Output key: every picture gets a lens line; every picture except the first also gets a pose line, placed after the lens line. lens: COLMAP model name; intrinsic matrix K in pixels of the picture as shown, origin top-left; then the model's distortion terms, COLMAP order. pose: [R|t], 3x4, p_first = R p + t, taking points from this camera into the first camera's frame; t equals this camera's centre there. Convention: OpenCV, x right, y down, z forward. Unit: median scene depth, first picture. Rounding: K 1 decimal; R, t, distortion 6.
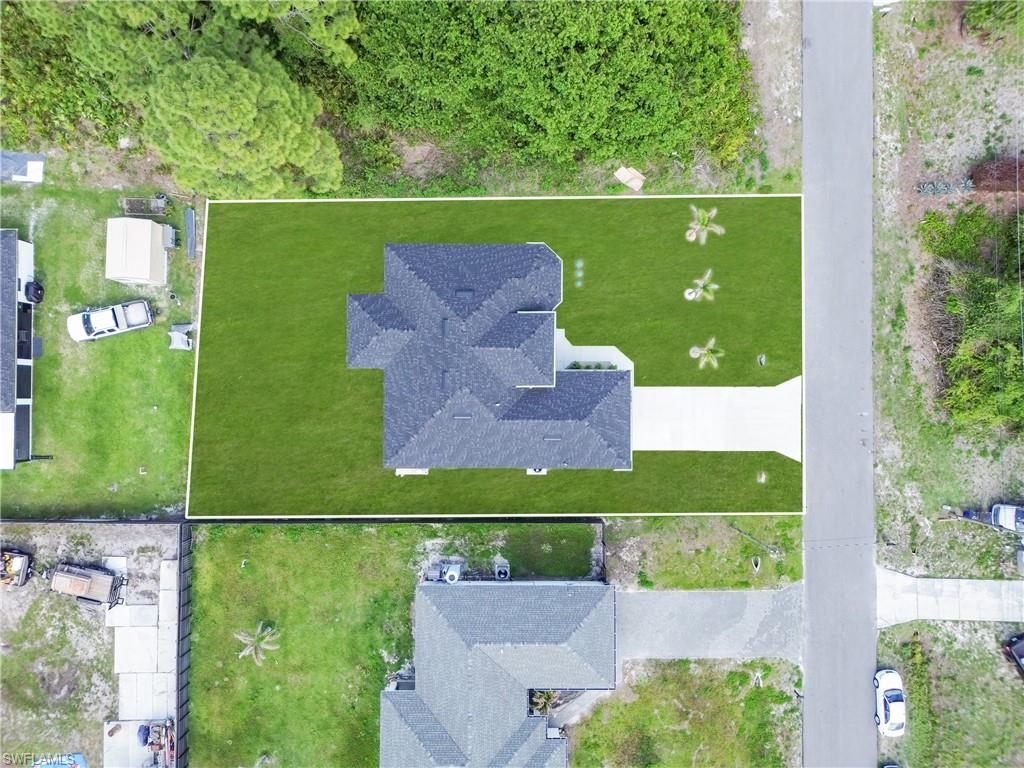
lens RADIAL K [[714.4, 0, 512.0], [0, 714.4, 384.0], [0, 0, 1]] dist [0.073907, -0.090598]
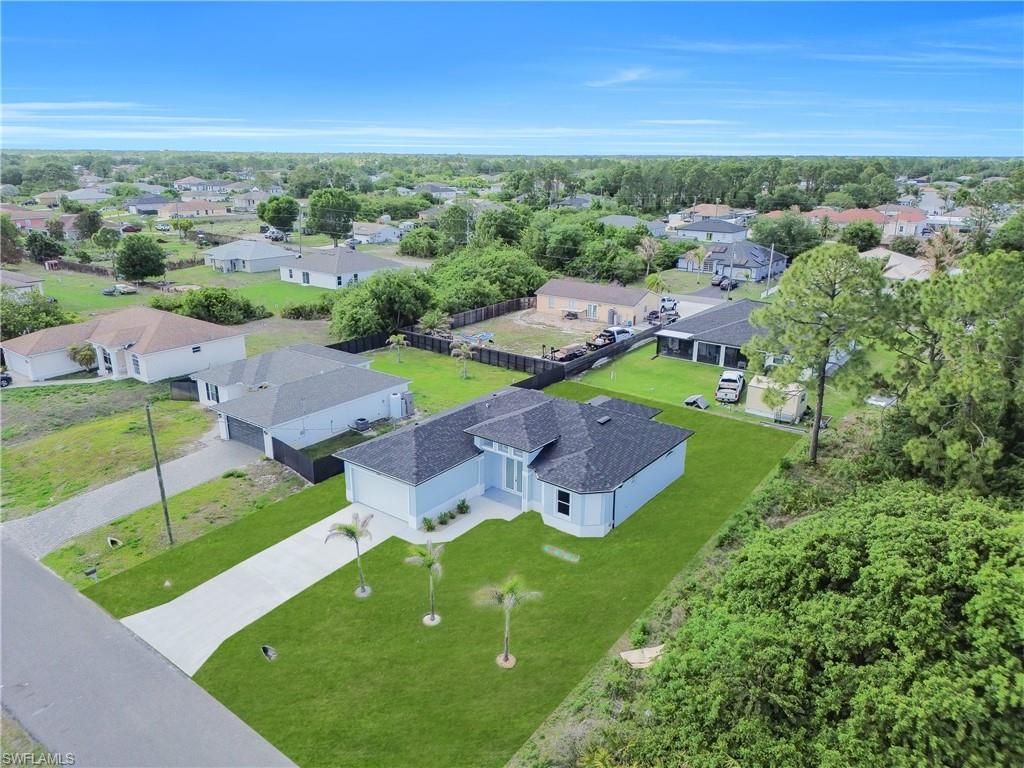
lens RADIAL K [[698.3, 0, 509.4], [0, 698.3, 423.8], [0, 0, 1]] dist [0.038611, -0.000465]
pose [[-0.604552, 0.274297, -0.747849, 0.617930], [-0.796546, -0.201578, 0.569983, -0.493331], [0.005595, 0.940280, 0.340355, 0.636809]]
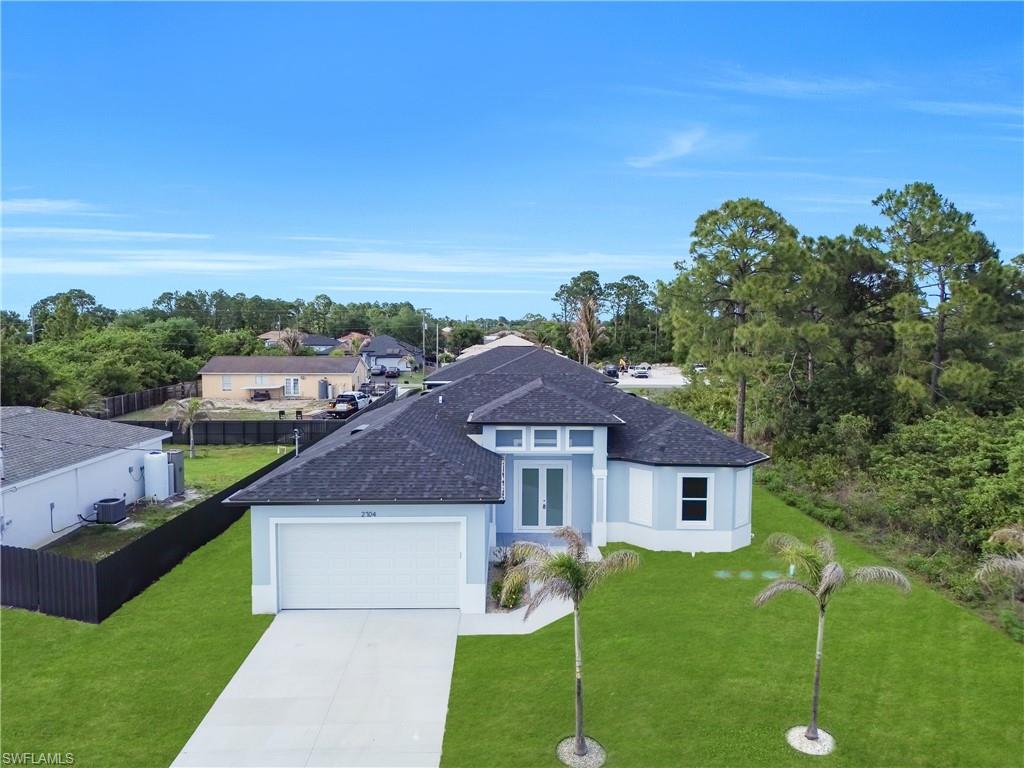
lens RADIAL K [[714.4, 0, 512.0], [0, 714.4, 384.0], [0, 0, 1]] dist [0.073907, -0.090598]
pose [[0.012980, 0.076643, -0.996974, 0.489794], [-0.999795, 0.016506, -0.011748, -0.018721], [0.015556, 0.996922, 0.076841, 0.859944]]
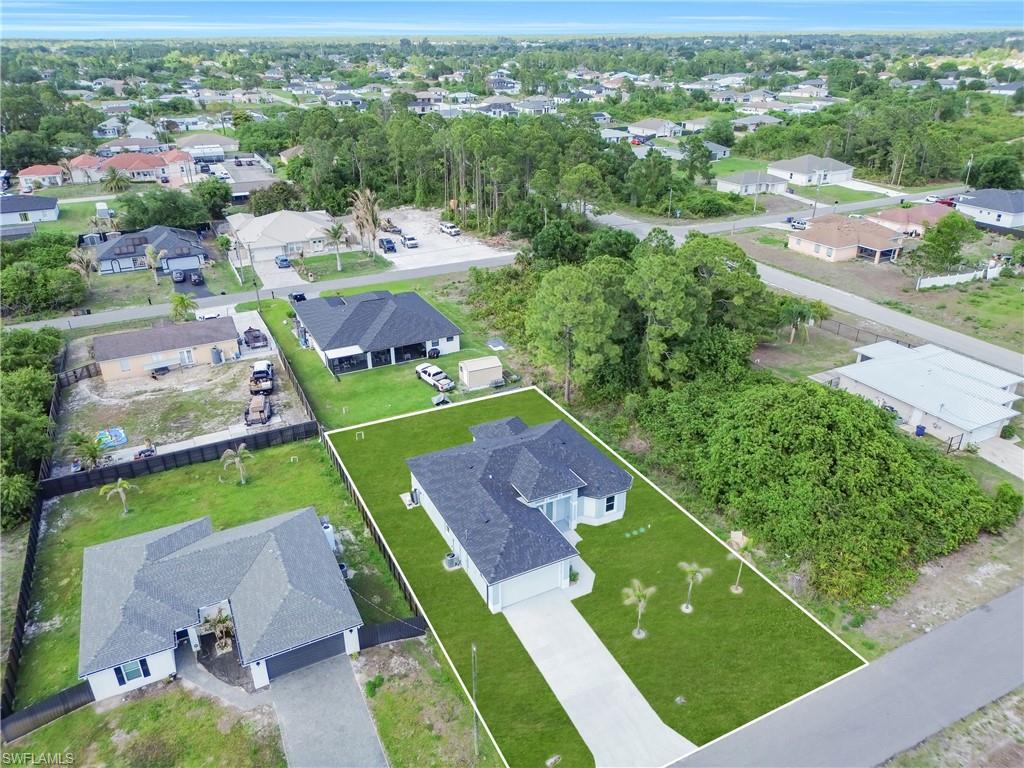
lens RADIAL K [[714.4, 0, 512.0], [0, 714.4, 384.0], [0, 0, 1]] dist [0.073907, -0.090598]
pose [[0.452454, 0.379179, -0.807161, 0.788508], [-0.891377, 0.219753, -0.396428, 0.383112], [0.027059, 0.898850, 0.437419, 0.330732]]
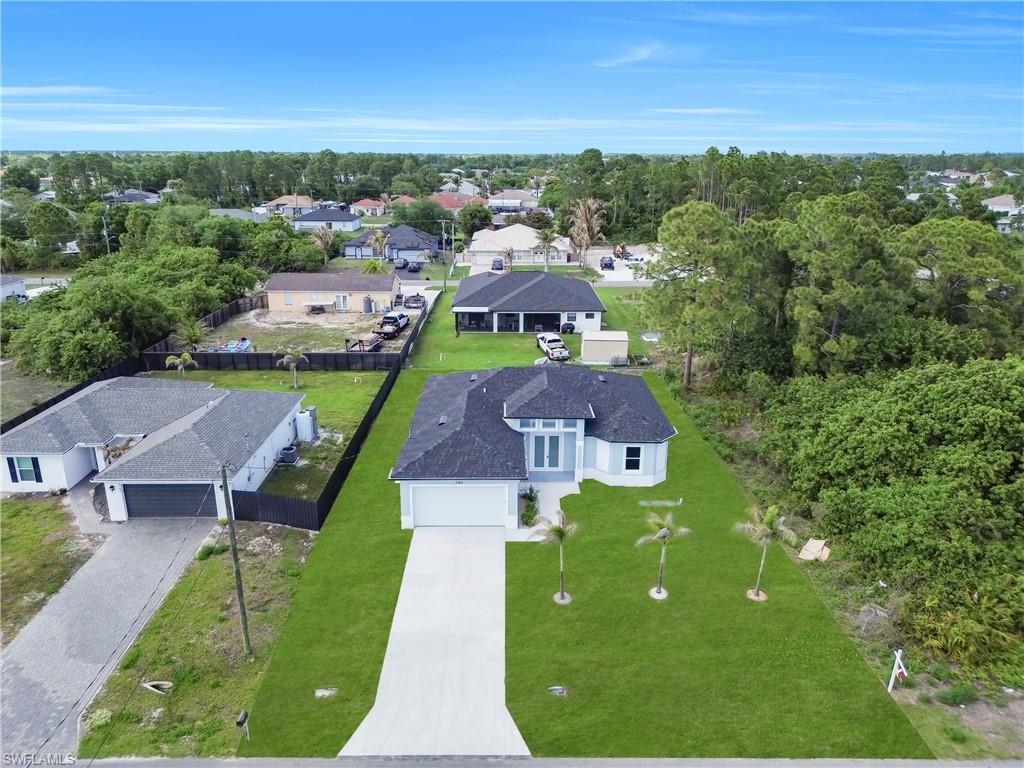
lens RADIAL K [[714.4, 0, 512.0], [0, 714.4, 384.0], [0, 0, 1]] dist [0.073907, -0.090598]
pose [[0.009792, 0.298028, -0.954507, 0.772387], [-0.999848, 0.016695, -0.005044, -0.001254], [0.014432, 0.954411, 0.298146, 0.655436]]
